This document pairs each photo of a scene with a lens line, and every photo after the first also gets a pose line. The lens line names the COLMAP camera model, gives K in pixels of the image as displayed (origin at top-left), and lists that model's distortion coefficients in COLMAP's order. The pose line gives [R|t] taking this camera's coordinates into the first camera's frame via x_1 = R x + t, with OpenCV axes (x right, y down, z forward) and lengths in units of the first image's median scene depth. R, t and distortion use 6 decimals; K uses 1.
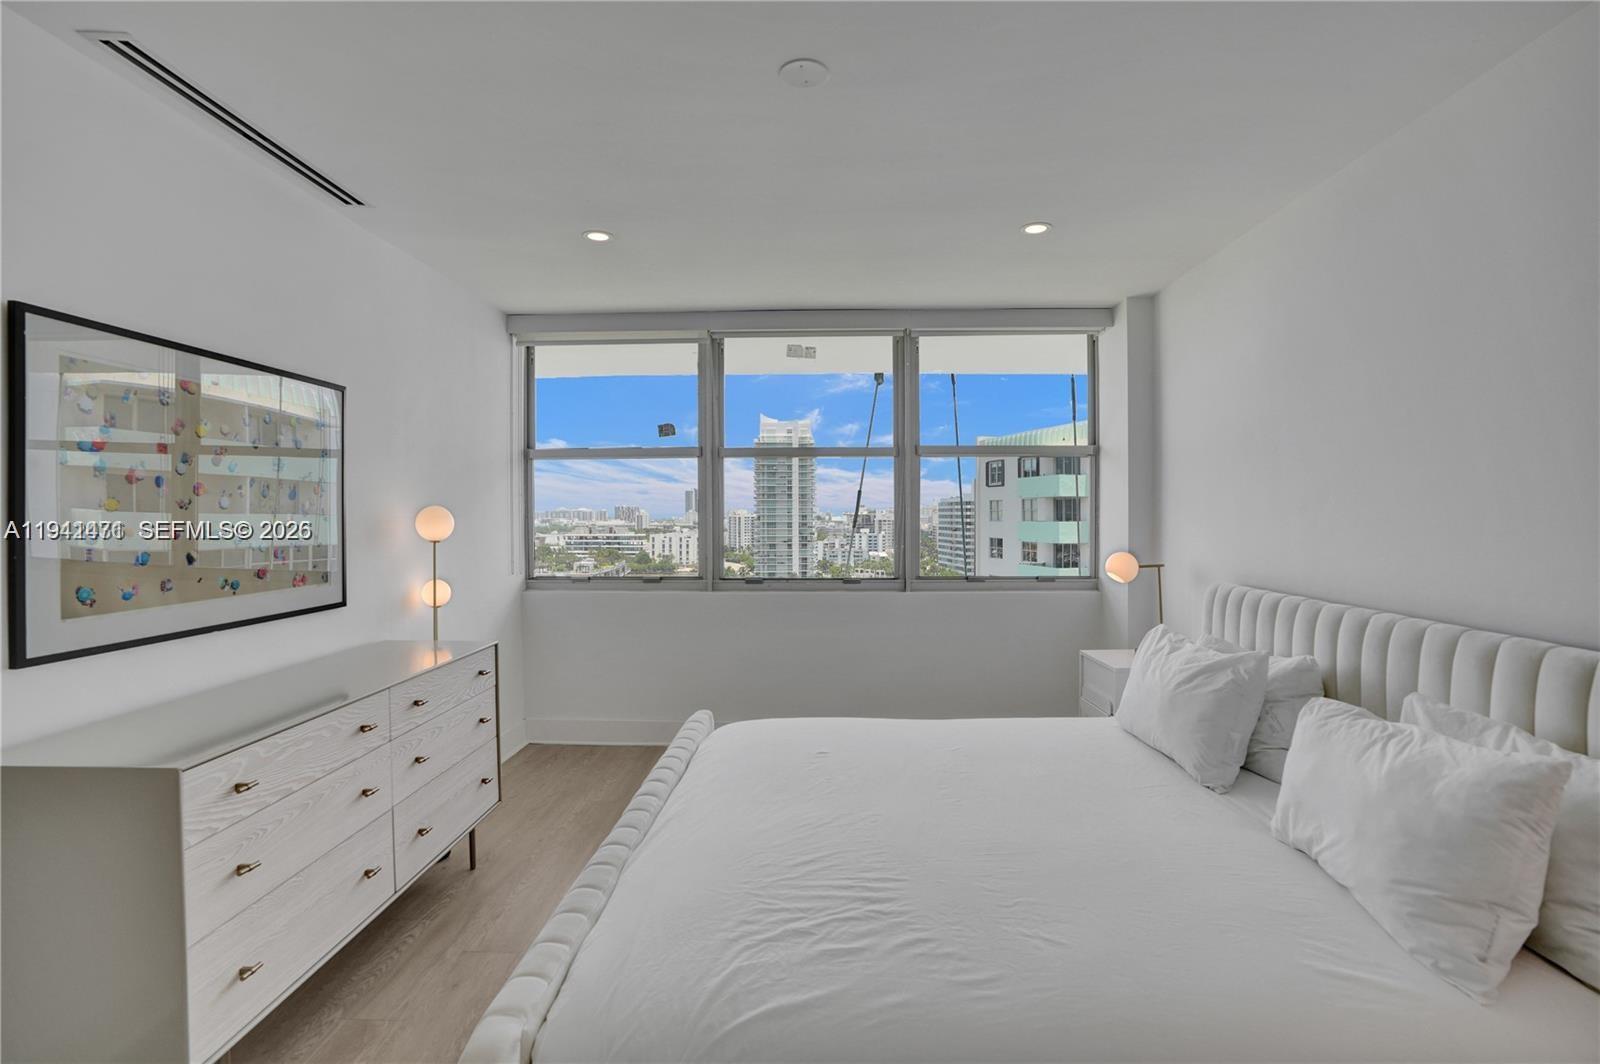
lens RADIAL K [[752.0, 0, 810.9], [0, 752.0, 528.1], [0, 0, 1]] dist [-0.051730, 0.020068]
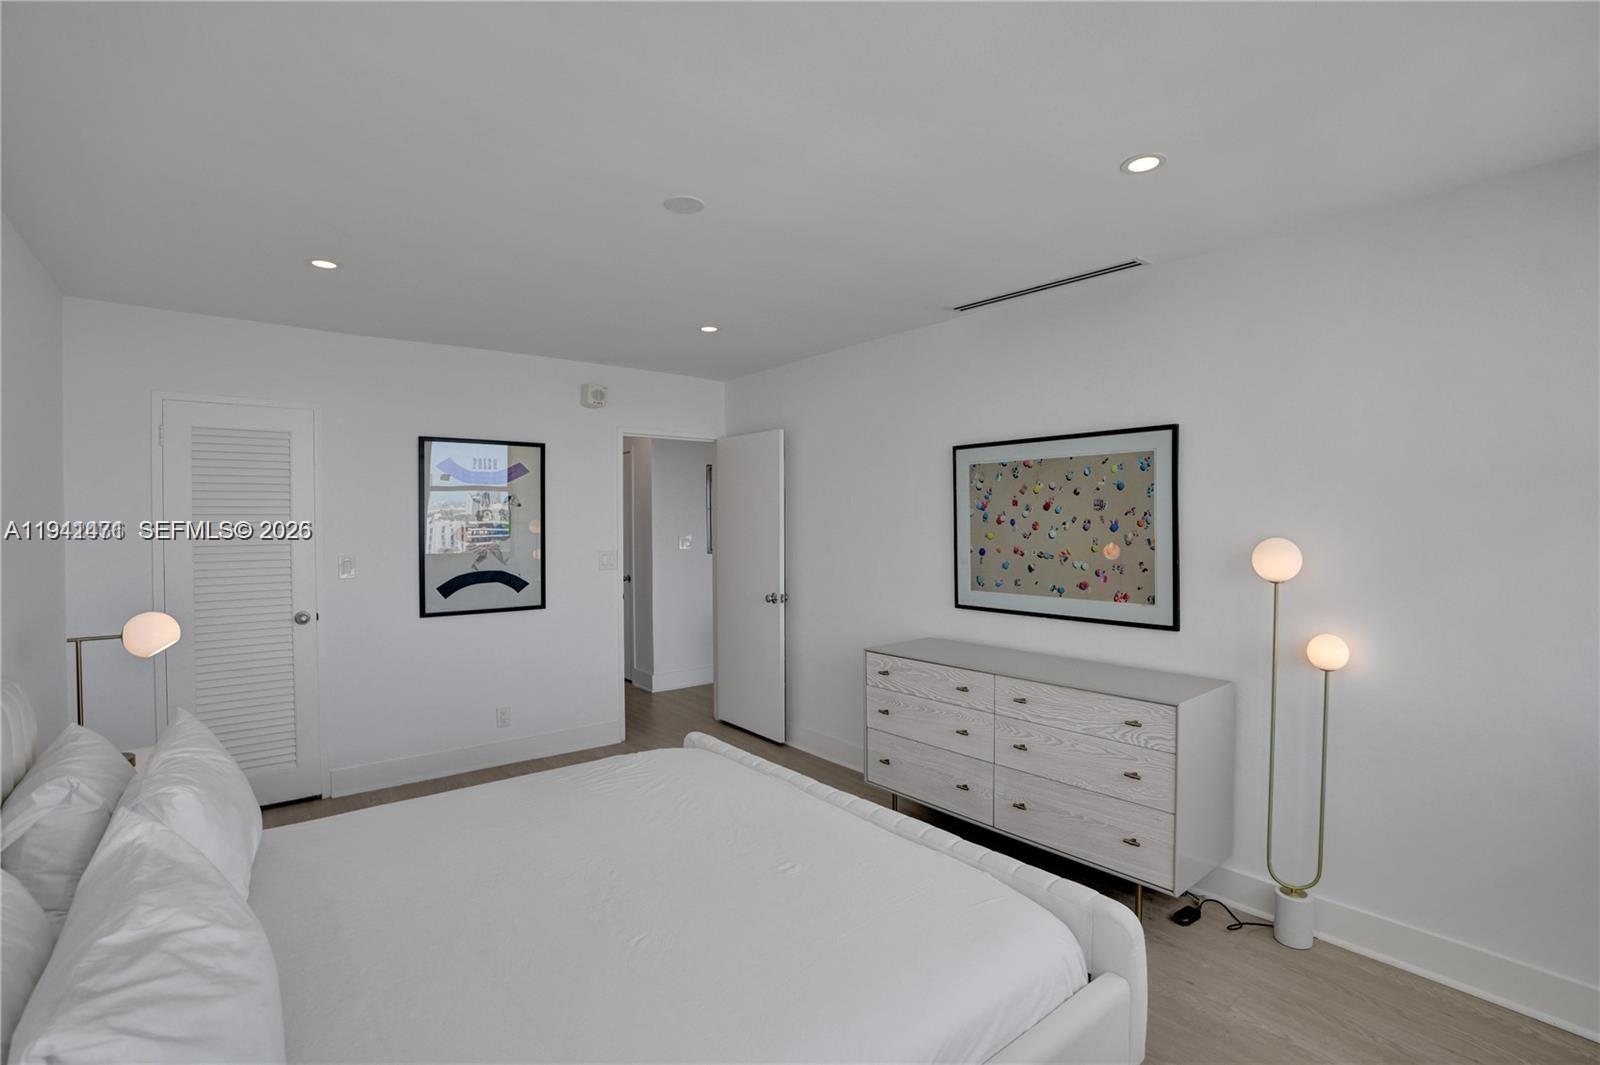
lens RADIAL K [[752.0, 0, 810.9], [0, 752.0, 528.6], [0, 0, 1]] dist [-0.051730, 0.020068]
pose [[-0.754187, 0.011030, -0.656567, 0.618025], [-0.006045, 0.999700, 0.023739, -0.084511], [0.656632, 0.021872, -0.753894, 1.947088]]
